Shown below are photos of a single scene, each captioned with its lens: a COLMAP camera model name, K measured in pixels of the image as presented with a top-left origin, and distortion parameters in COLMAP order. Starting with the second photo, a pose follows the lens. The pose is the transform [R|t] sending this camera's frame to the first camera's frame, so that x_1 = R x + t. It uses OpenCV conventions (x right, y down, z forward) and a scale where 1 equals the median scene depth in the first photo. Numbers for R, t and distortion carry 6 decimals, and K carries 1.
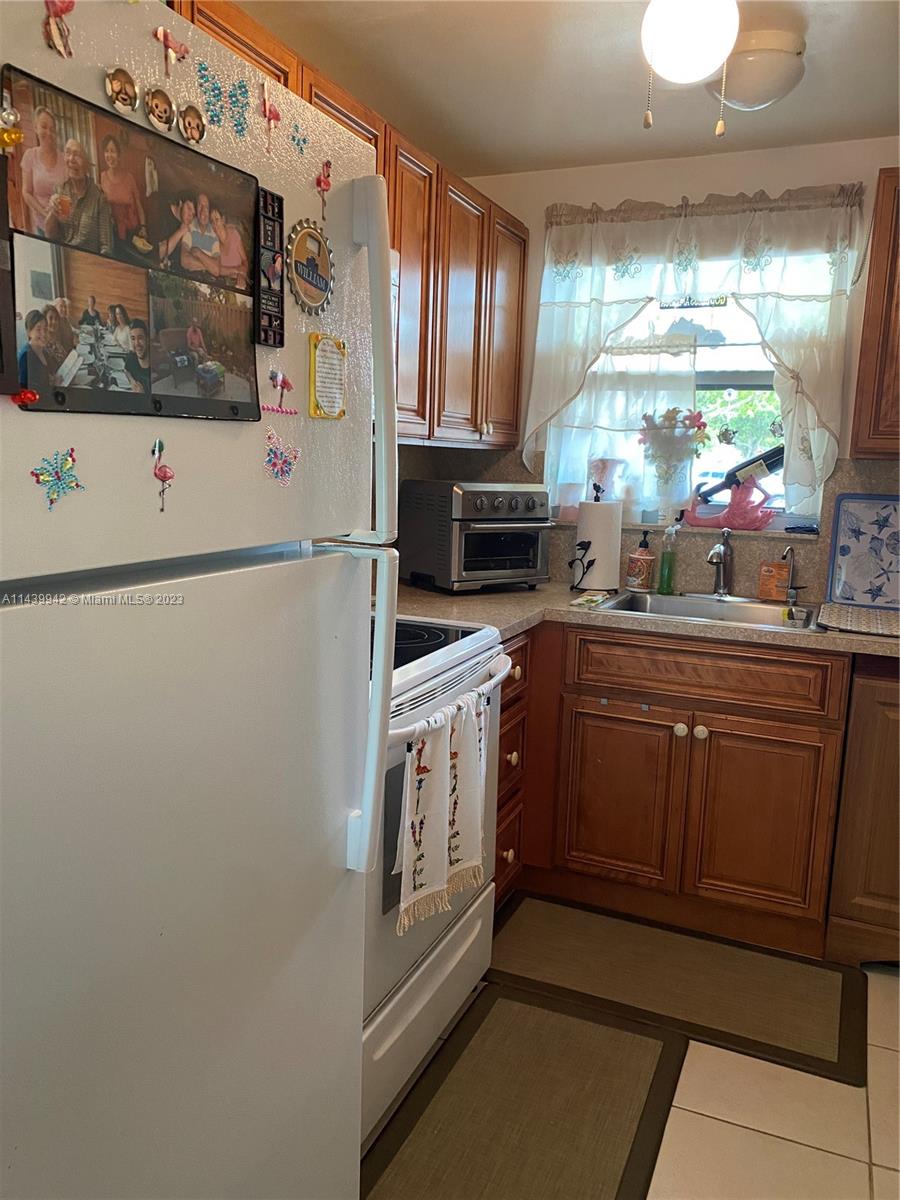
lens RADIAL K [[919.8, 0, 448.3], [0, 919.8, 603.8], [0, 0, 1]] dist [0.042893, -0.054076]
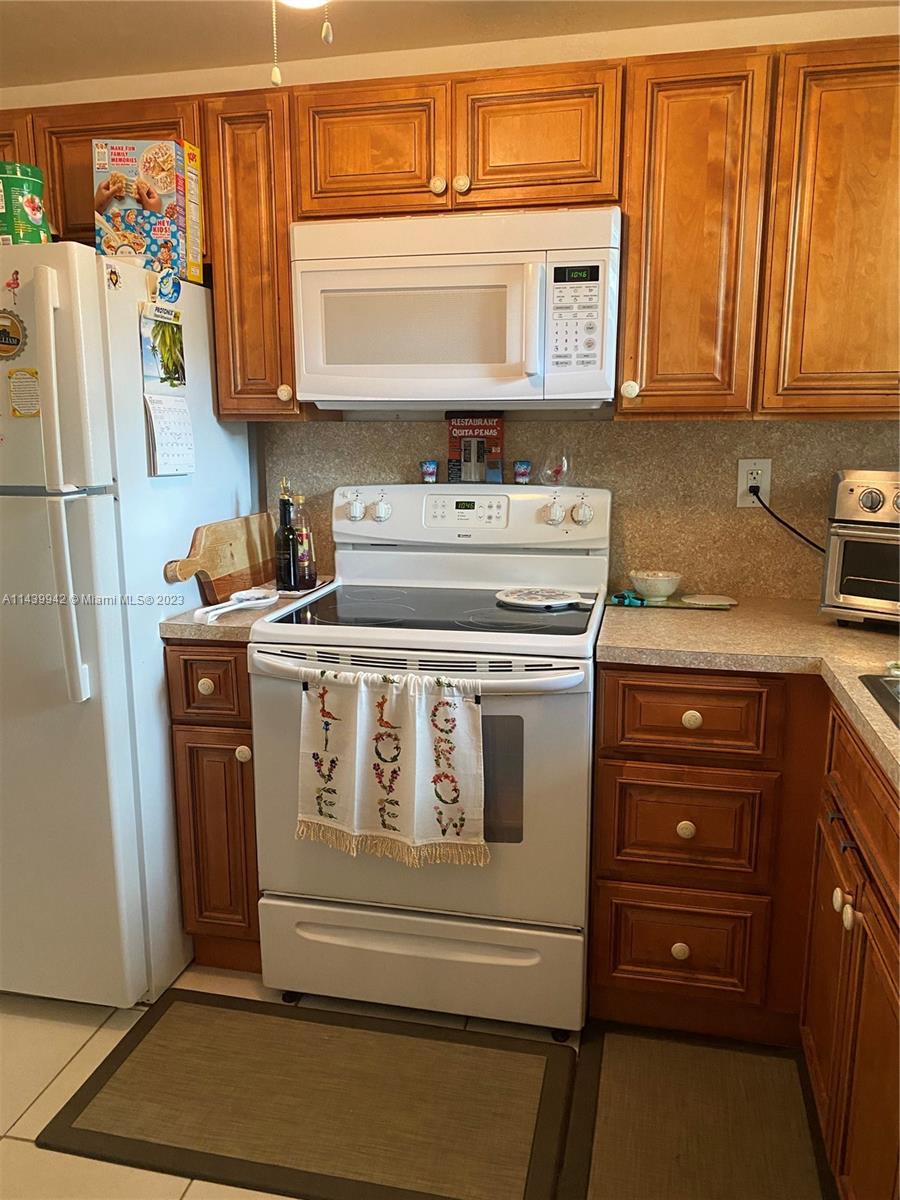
lens RADIAL K [[919.8, 0, 449.0], [0, 919.8, 598.9], [0, 0, 1]] dist [0.042893, -0.054076]
pose [[0.190735, 0.152538, -0.969718, 1.489739], [-0.148543, 0.980963, 0.125090, -0.170611], [0.970338, 0.120186, 0.209763, 1.225864]]
